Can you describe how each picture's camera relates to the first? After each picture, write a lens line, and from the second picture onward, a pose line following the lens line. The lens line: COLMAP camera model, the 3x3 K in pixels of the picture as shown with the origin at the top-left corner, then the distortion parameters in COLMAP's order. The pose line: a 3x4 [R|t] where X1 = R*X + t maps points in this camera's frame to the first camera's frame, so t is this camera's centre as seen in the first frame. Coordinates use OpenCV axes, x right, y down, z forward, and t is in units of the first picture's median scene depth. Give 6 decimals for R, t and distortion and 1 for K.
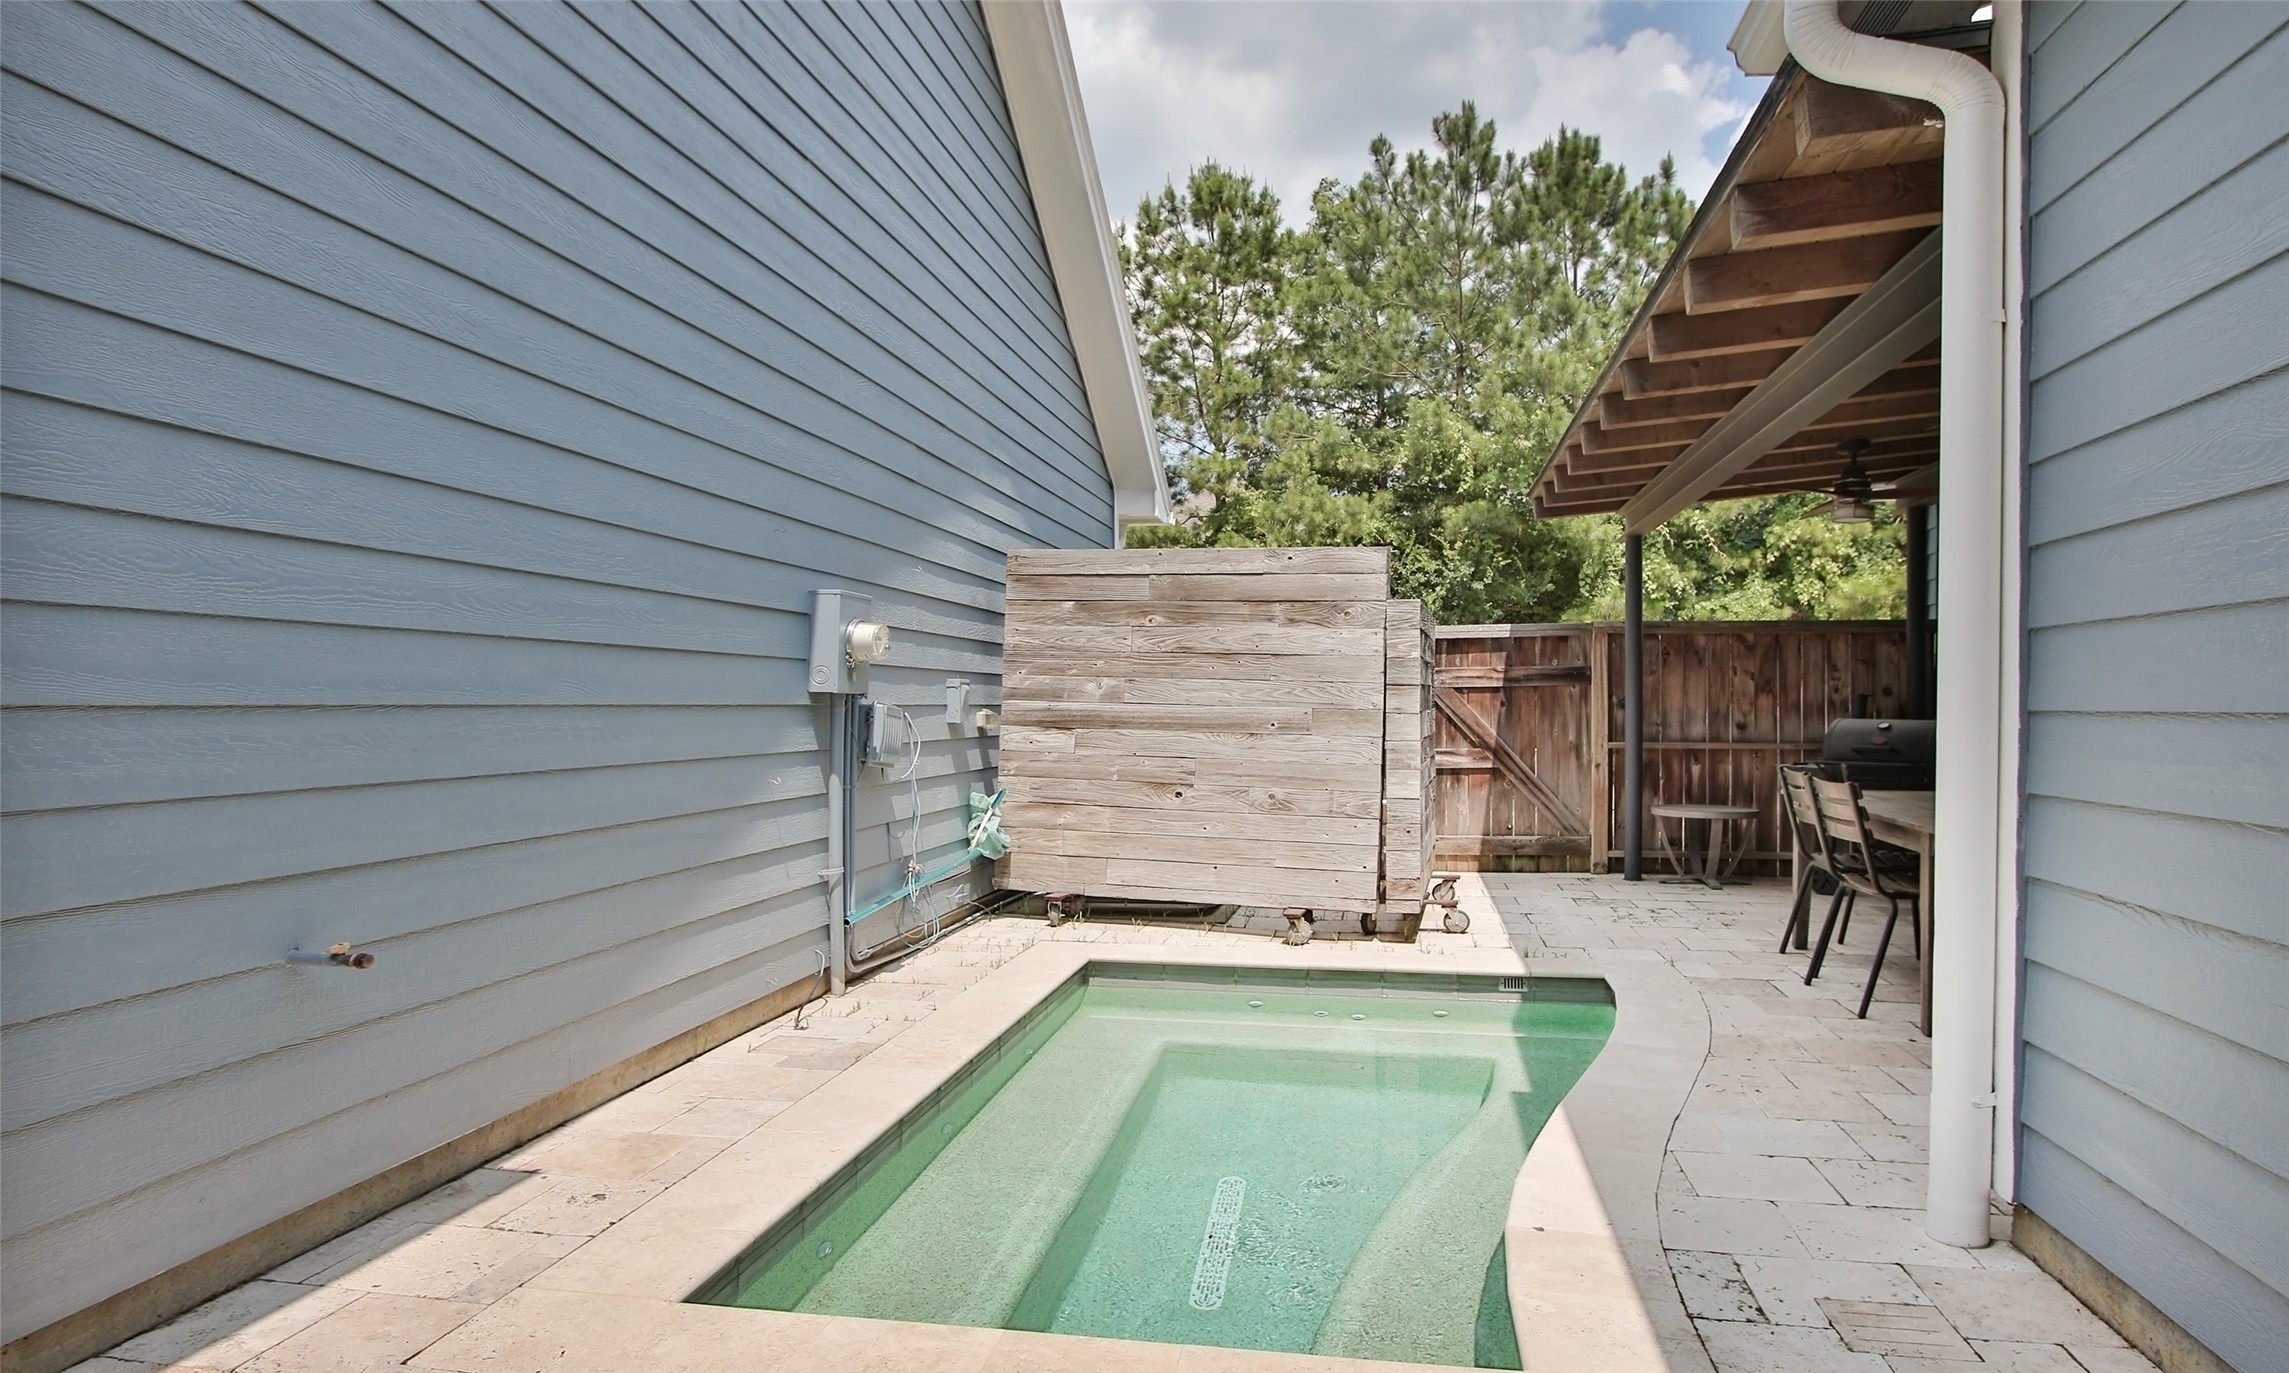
lens RADIAL K [[1318.3, 0, 1211.6], [0, 1318.3, 692.0], [0, 0, 1]] dist [-0.020509, 0.044533]
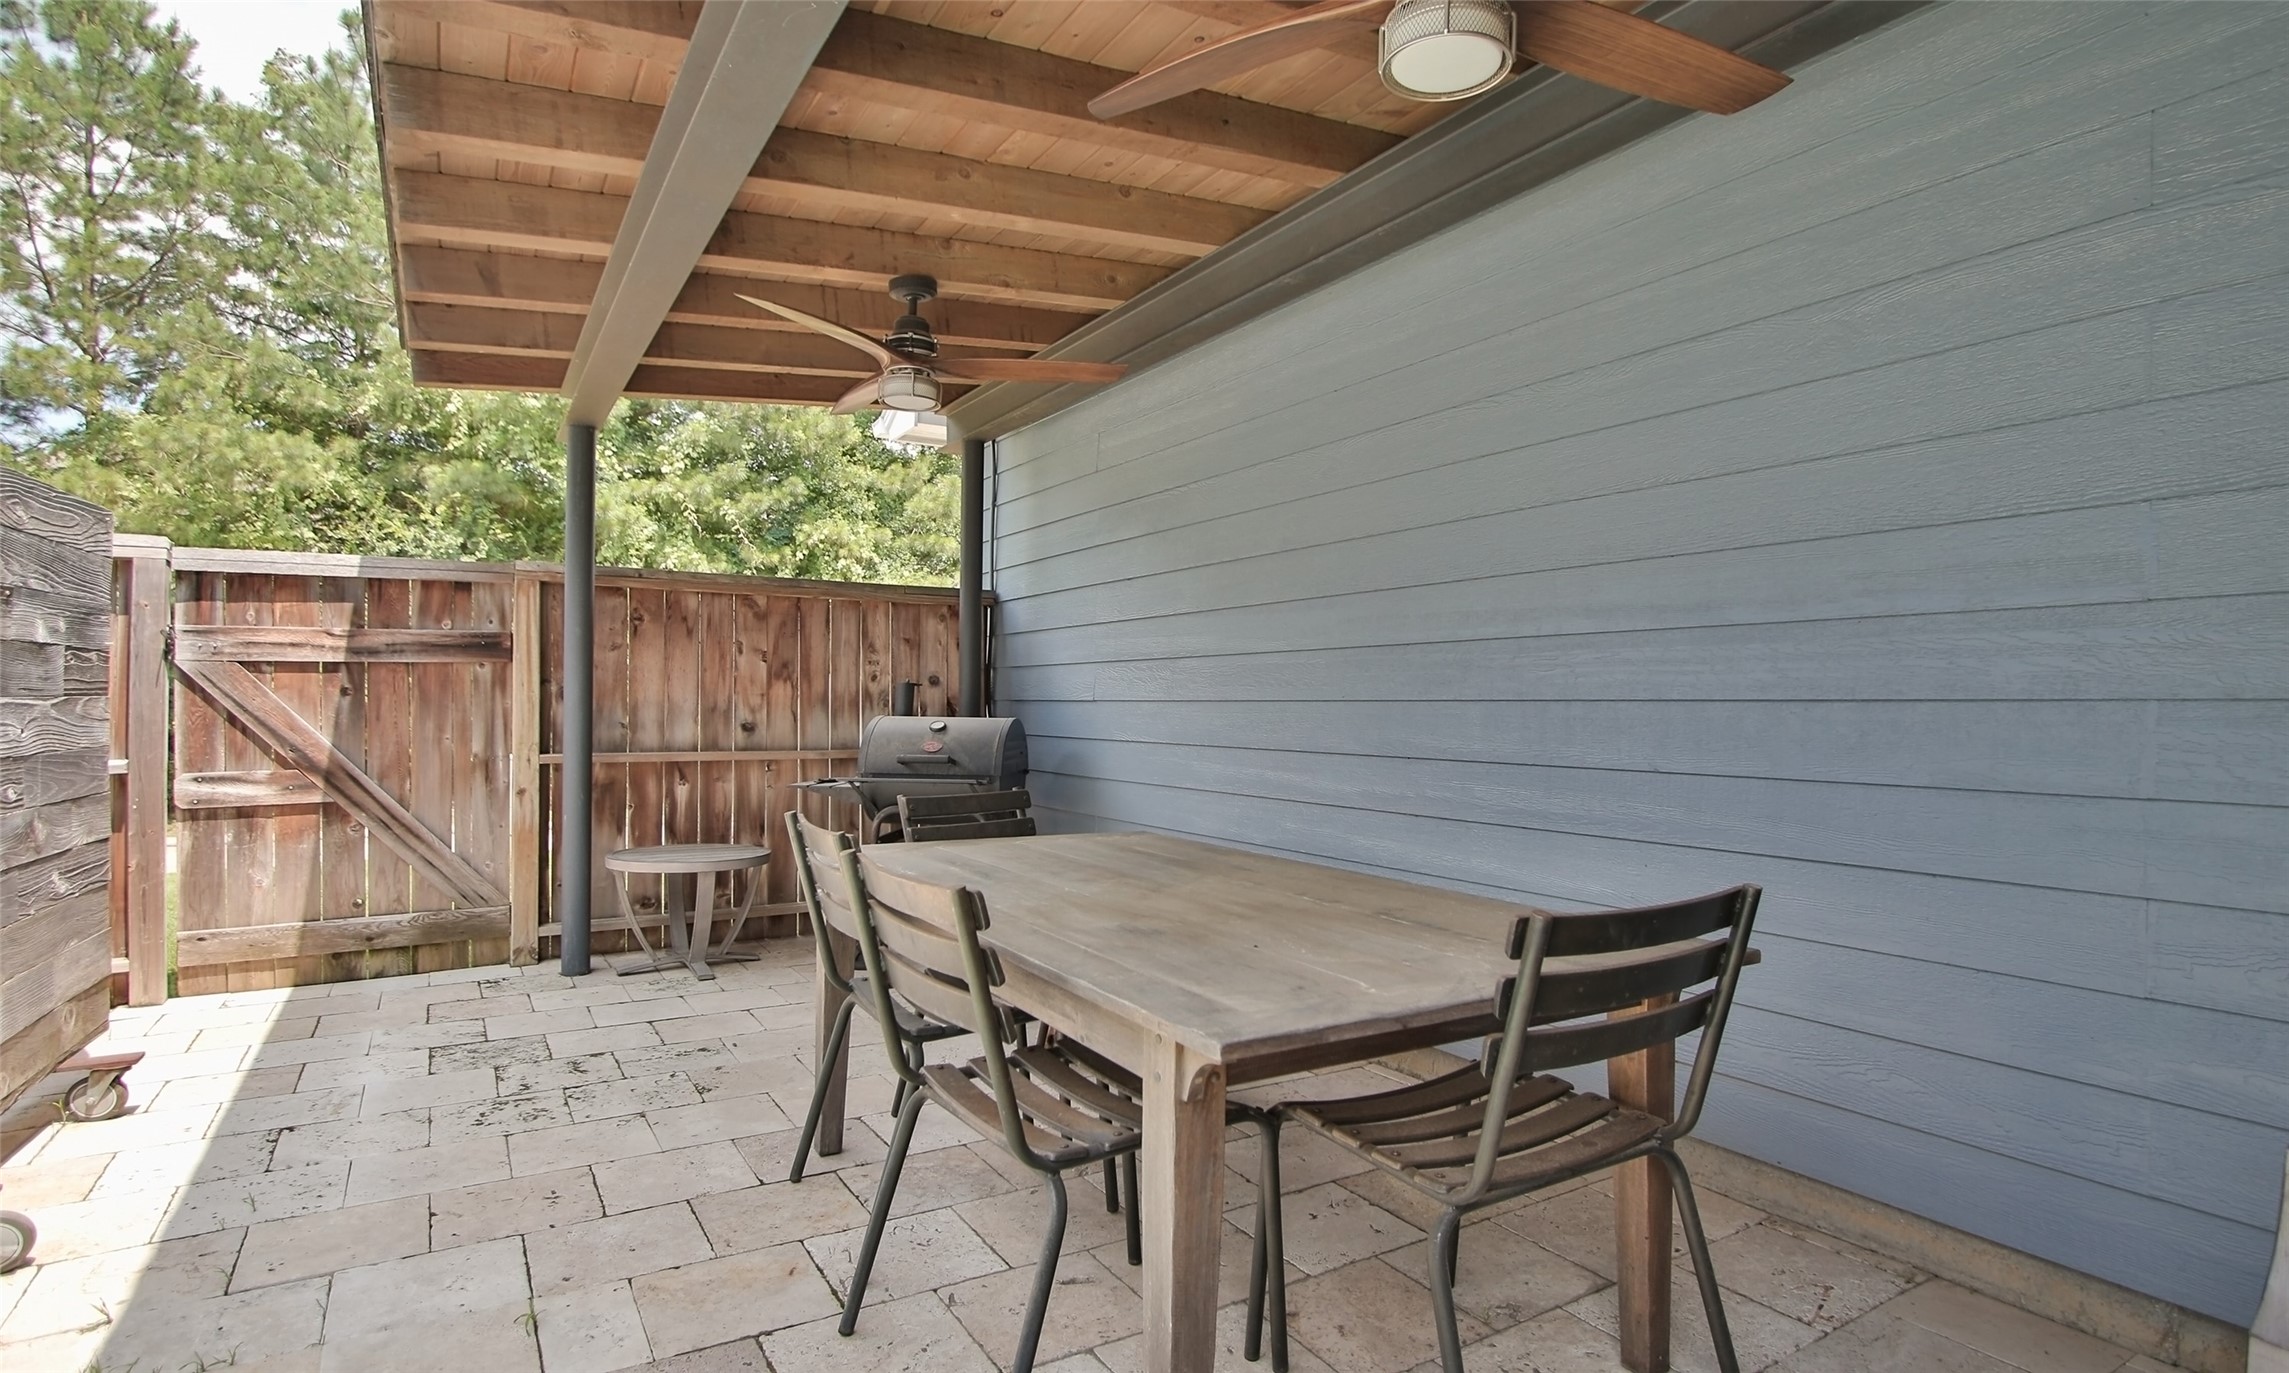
lens RADIAL K [[1118.7, 0, 1131.3], [0, 1118.7, 702.6], [0, 0, 1]] dist [-0.026670, 0.000137]
pose [[0.772558, 0.004531, 0.634929, 0.180839], [-0.009193, 0.999950, 0.004051, 0.008599], [-0.634878, -0.008966, 0.772560, 0.406669]]
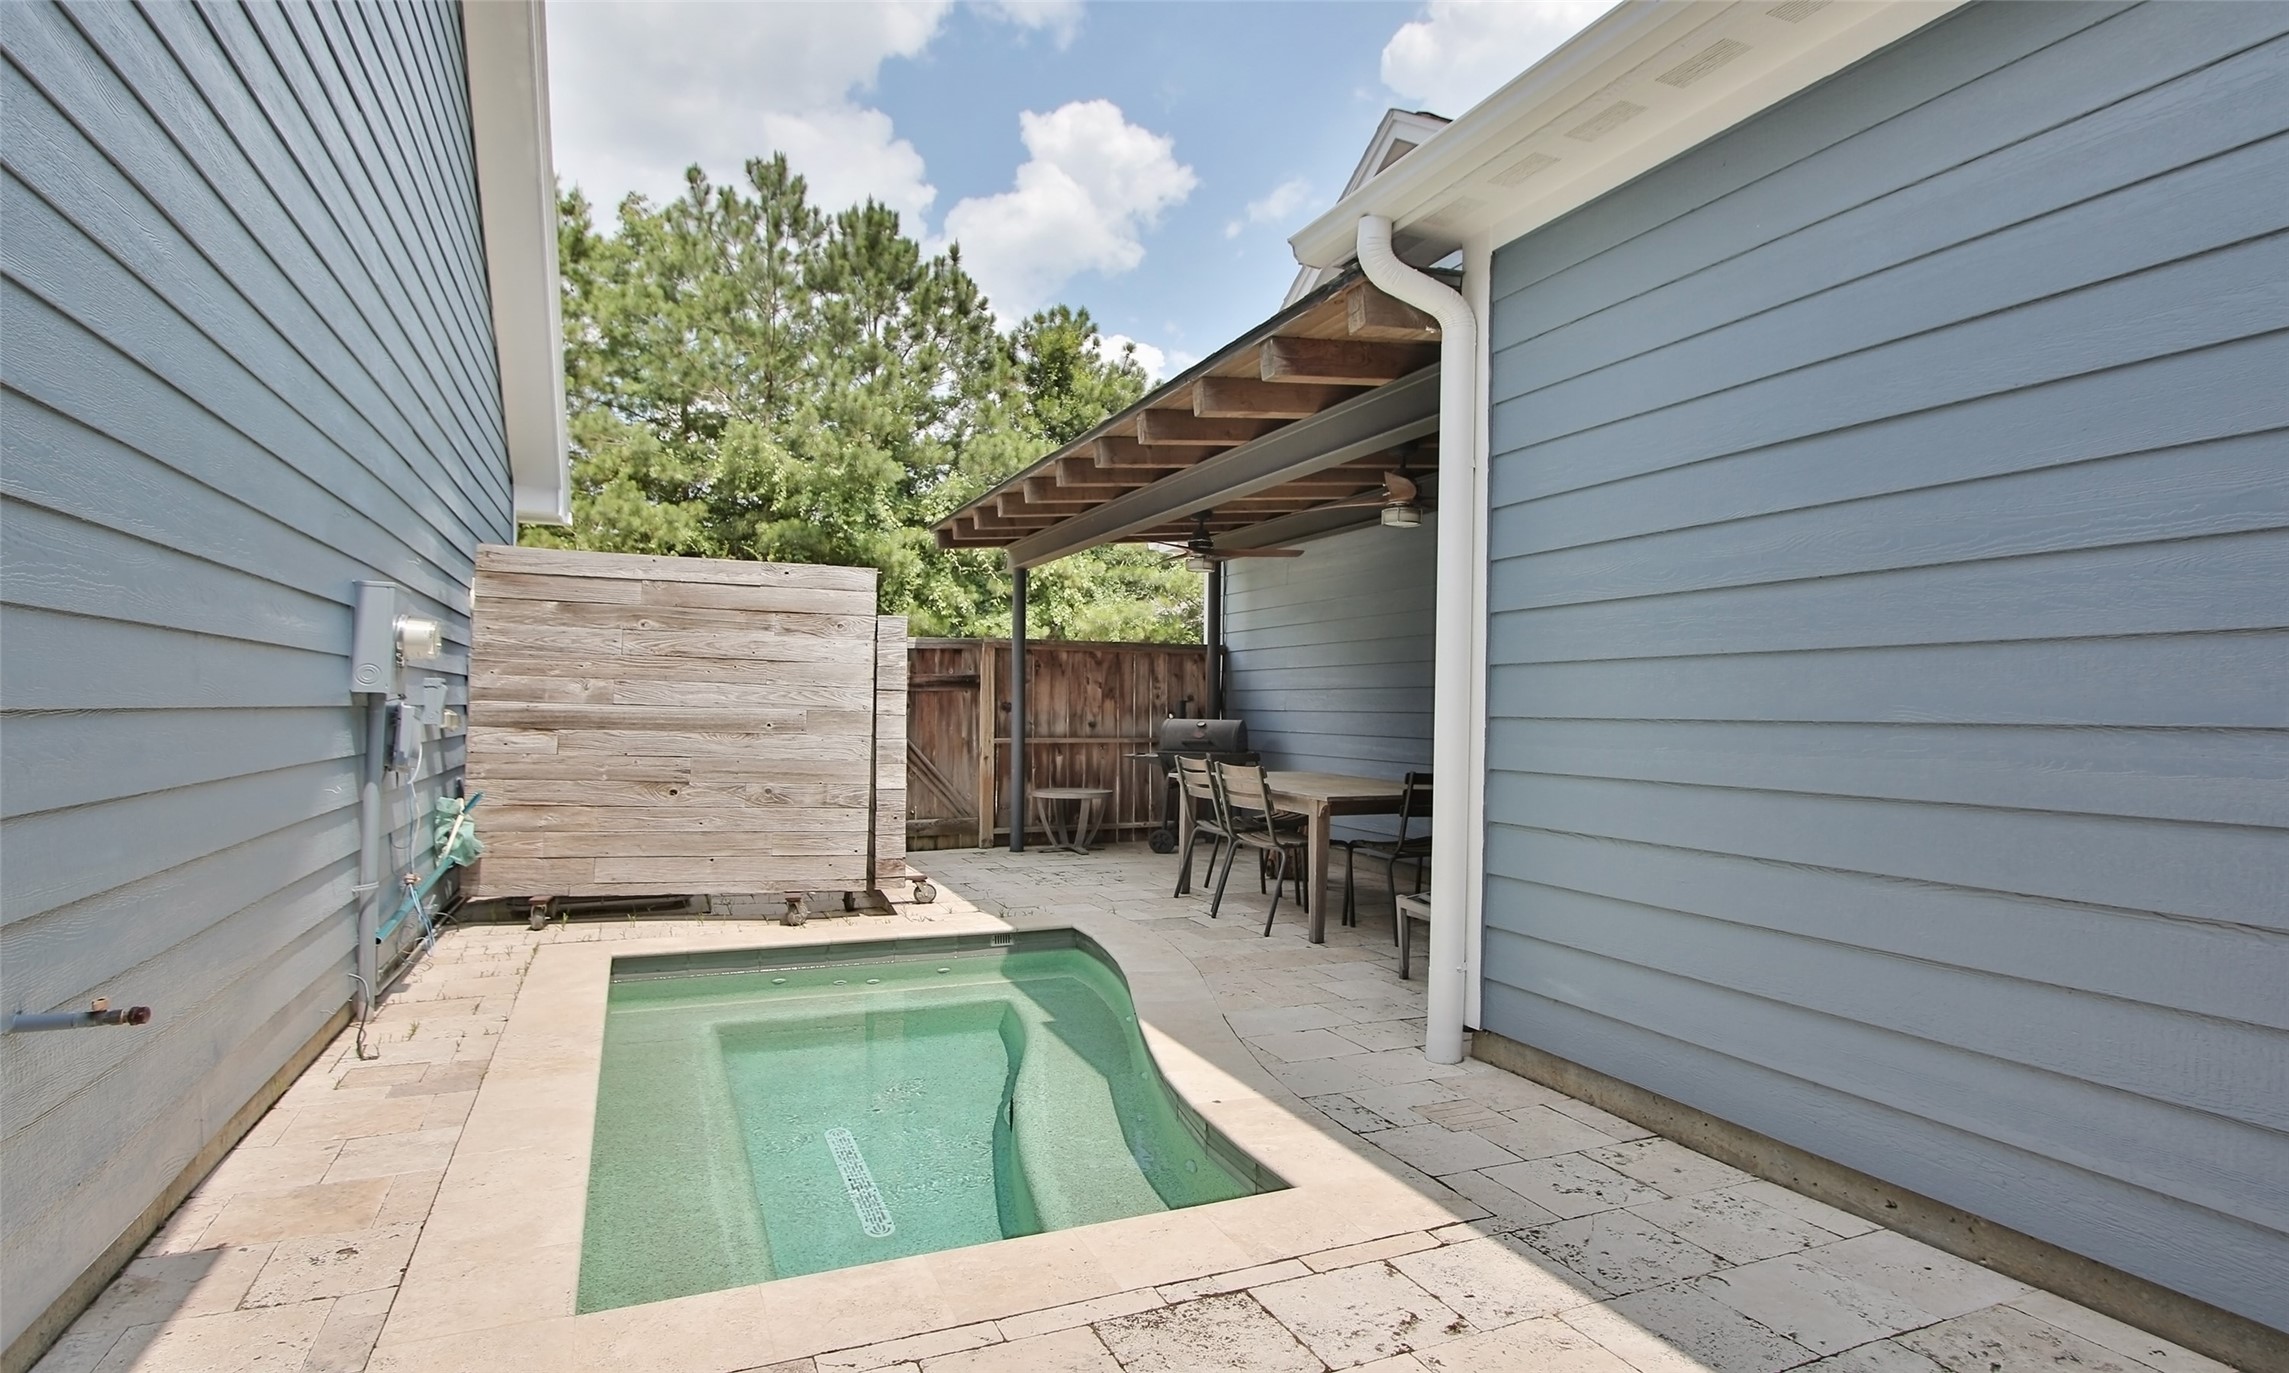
lens RADIAL K [[1190.4, 0, 1144.5], [0, 1190.4, 686.5], [0, 0, 1]] dist [-0.003116, 0.000466]
pose [[0.851014, 0.013359, 0.524974, -0.152294], [-0.010614, 0.999910, -0.008239, -0.001608], [-0.525036, 0.001439, 0.851079, 0.001120]]
